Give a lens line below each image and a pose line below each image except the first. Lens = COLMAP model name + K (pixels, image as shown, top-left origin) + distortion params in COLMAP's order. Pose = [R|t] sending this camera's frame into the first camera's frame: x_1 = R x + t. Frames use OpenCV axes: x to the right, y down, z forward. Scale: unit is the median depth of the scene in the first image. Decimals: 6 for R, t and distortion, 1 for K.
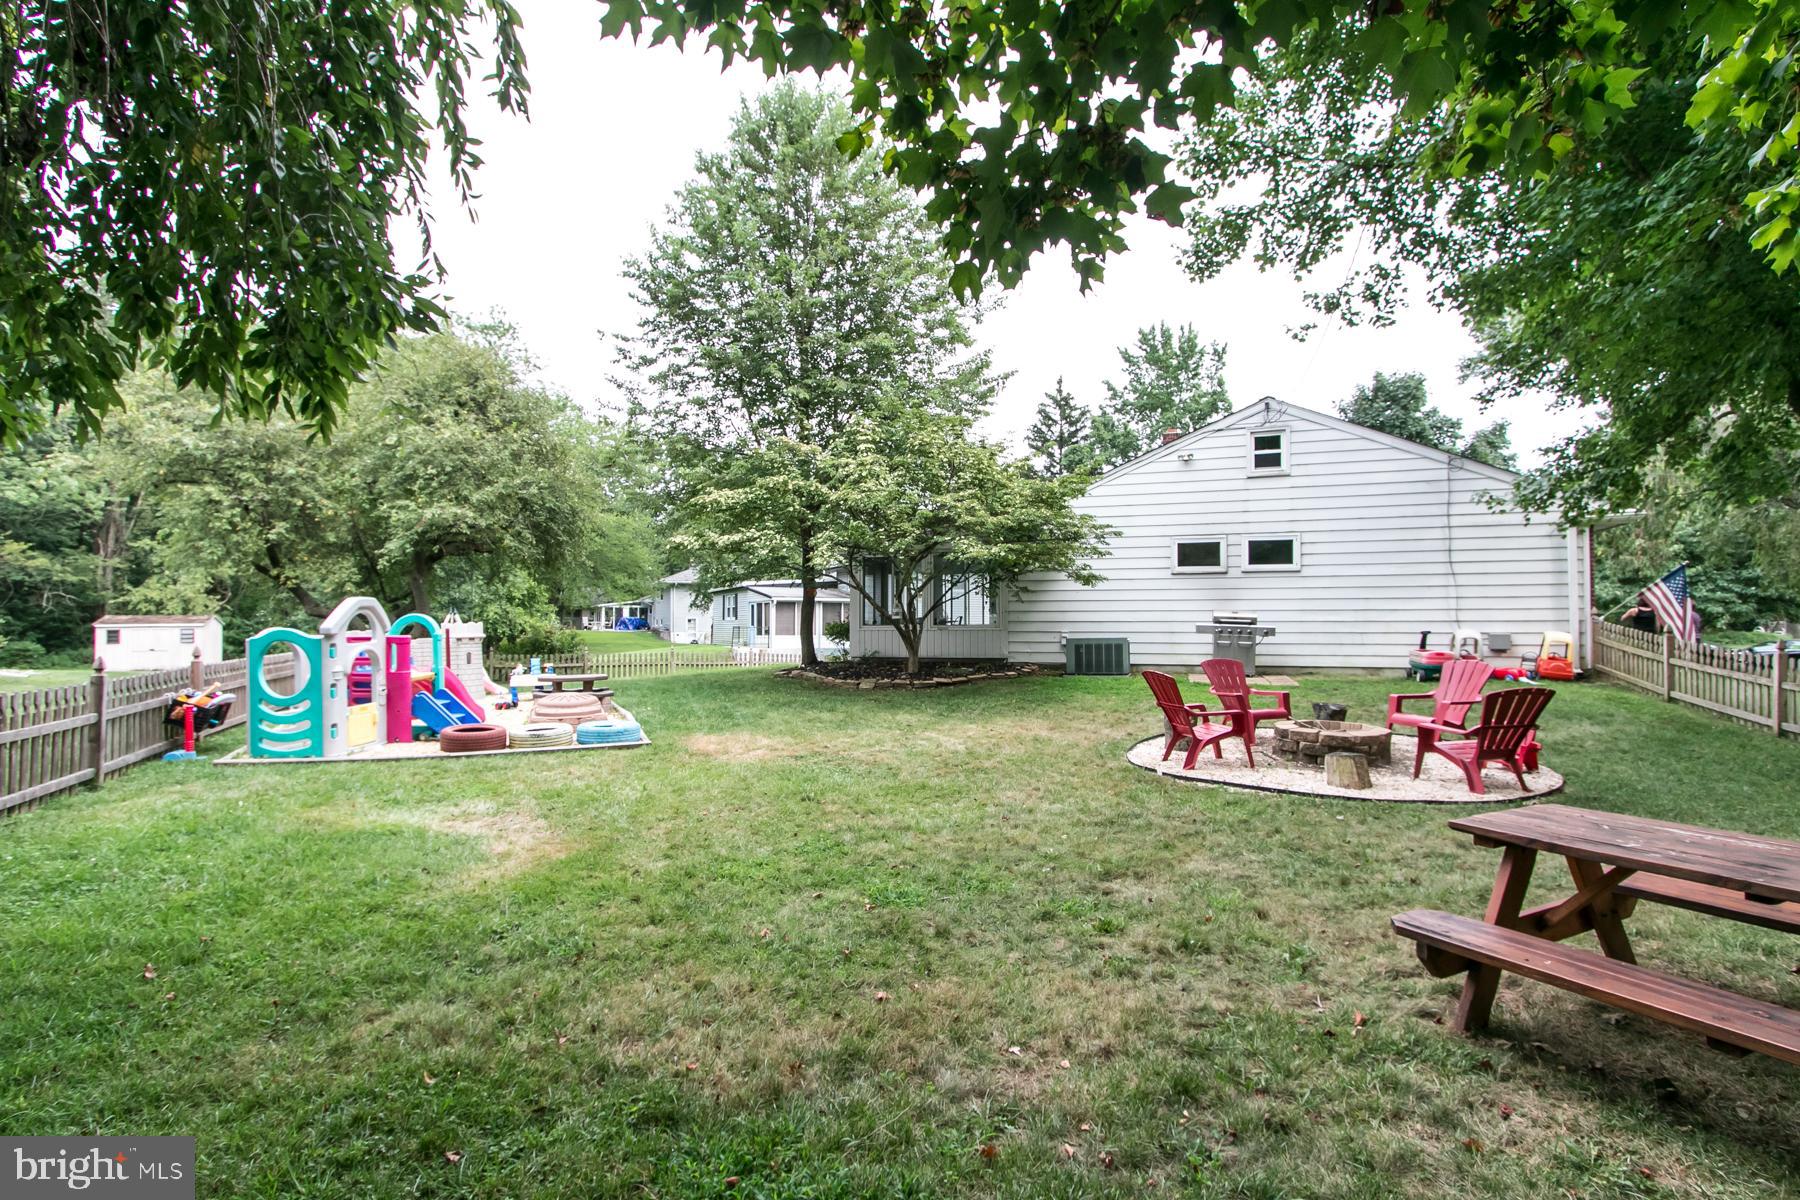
lens RADIAL K [[911.7, 0, 864.6], [0, 911.7, 613.0], [0, 0, 1]] dist [0.014559, 0.000311]
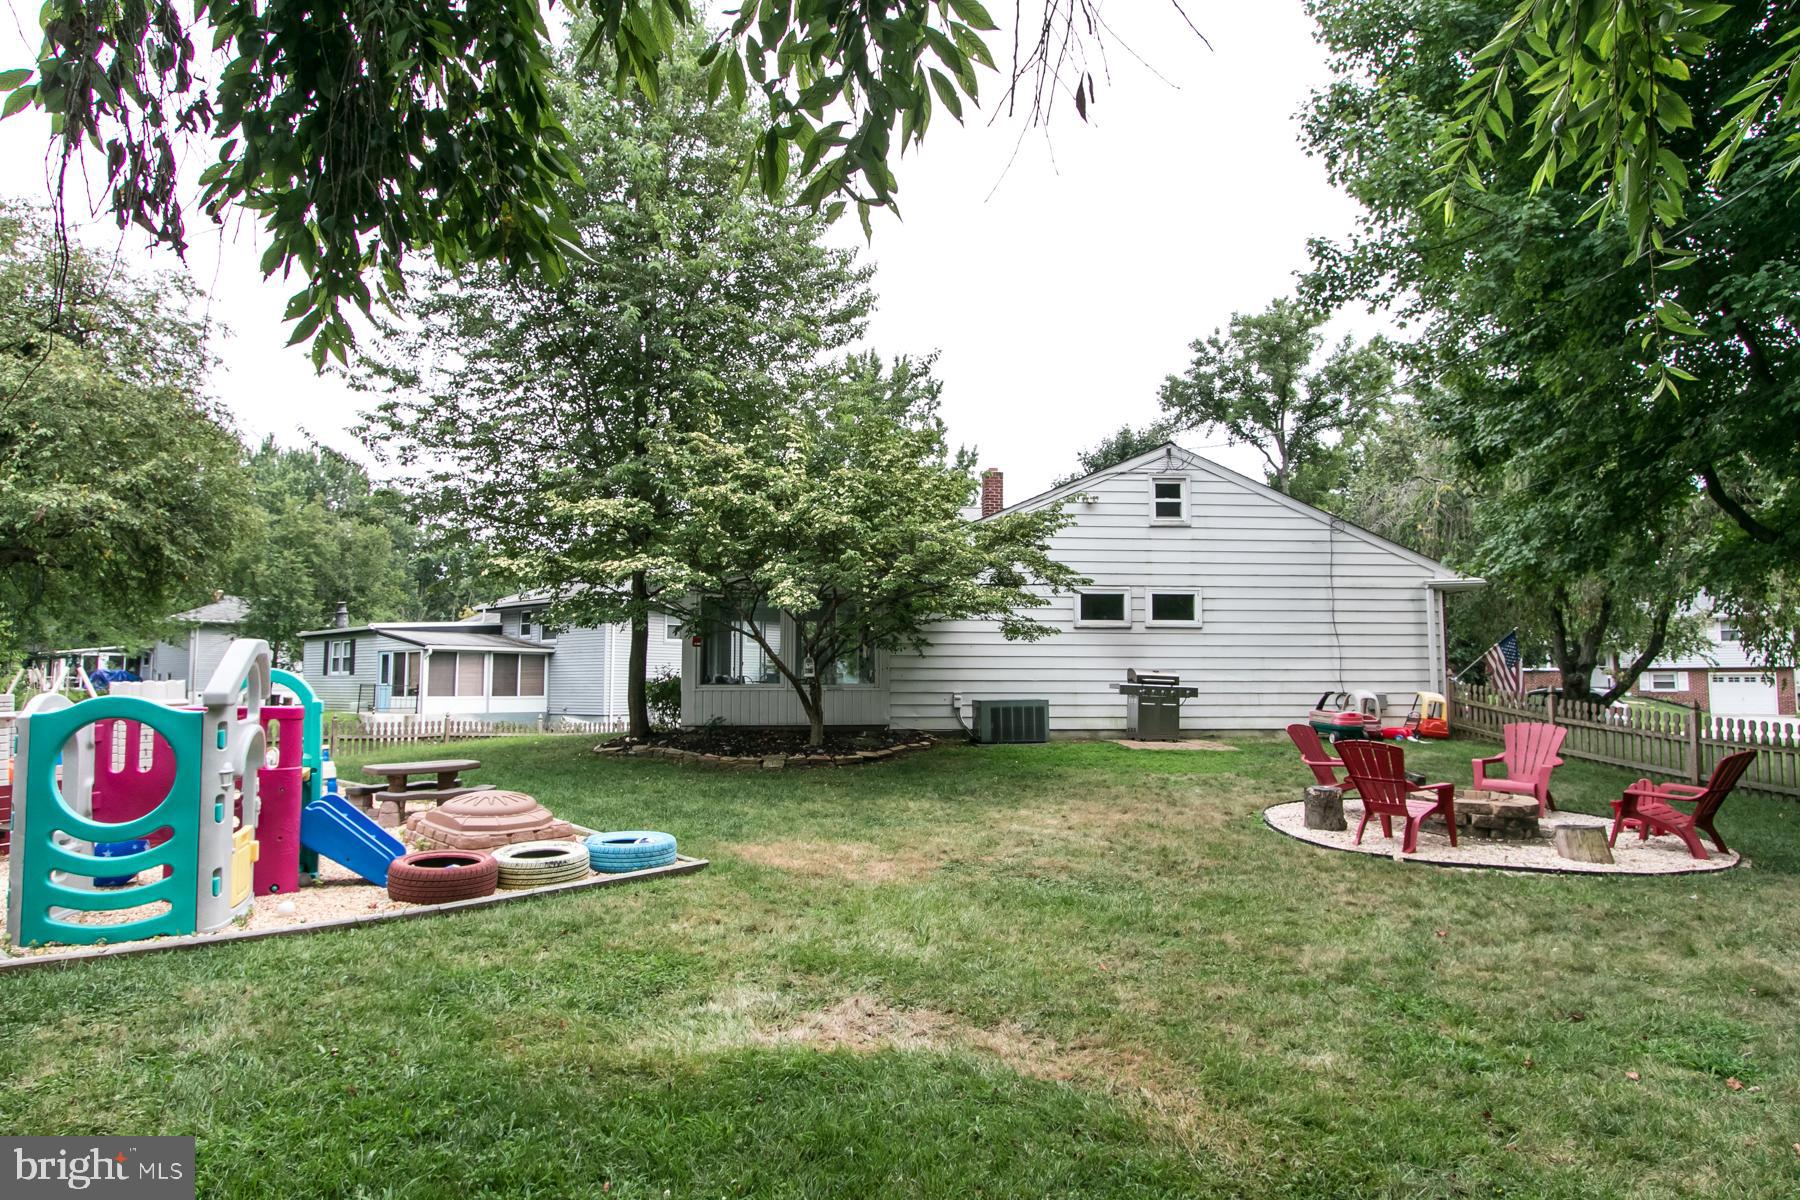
lens RADIAL K [[1057.4, 0, 894.8], [0, 1057.4, 611.7], [0, 0, 1]] dist [0.000940, 0.001781]
pose [[0.908029, 0.029348, 0.417879, -0.267637], [-0.007254, 0.998495, -0.054363, -0.000788], [-0.418845, 0.046332, 0.906875, 0.137662]]
